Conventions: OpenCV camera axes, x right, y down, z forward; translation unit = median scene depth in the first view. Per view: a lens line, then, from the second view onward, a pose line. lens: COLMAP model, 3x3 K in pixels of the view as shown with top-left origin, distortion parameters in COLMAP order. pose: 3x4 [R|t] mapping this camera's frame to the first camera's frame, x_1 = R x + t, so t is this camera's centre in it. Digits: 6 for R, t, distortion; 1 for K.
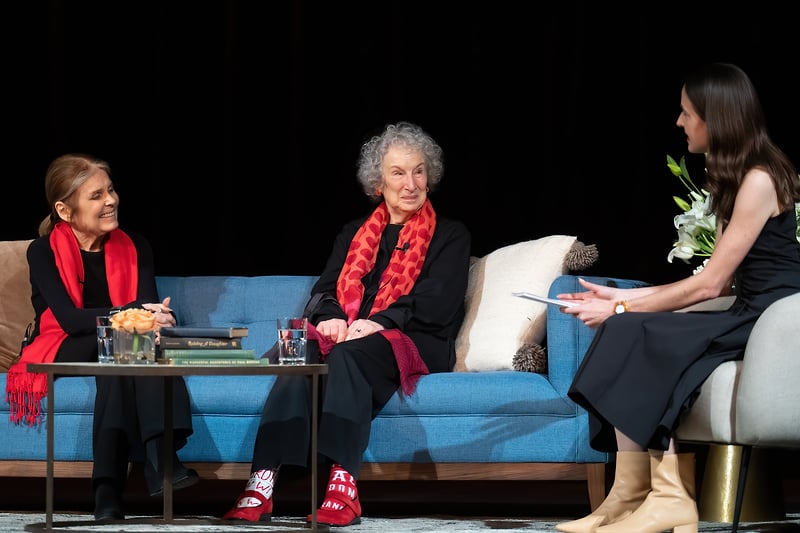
lens RADIAL K [[4246.0, 0, 398.9], [0, 4246.0, 269.9], [0, 0, 1]] dist [-0.519742, 0.000000]
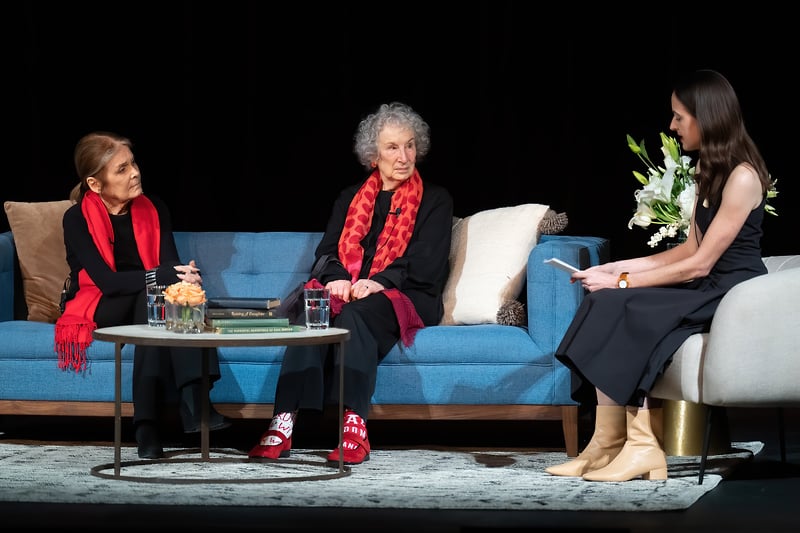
lens RADIAL K [[4622.6, 0, 400.2], [0, 4622.6, 271.1], [0, 0, 1]] dist [-0.745632, 0.000000]
pose [[0.998366, -0.003146, 0.057056, -0.071586], [-0.000508, 0.997955, 0.063917, -0.071591], [-0.057140, -0.063842, 0.996323, -0.256113]]
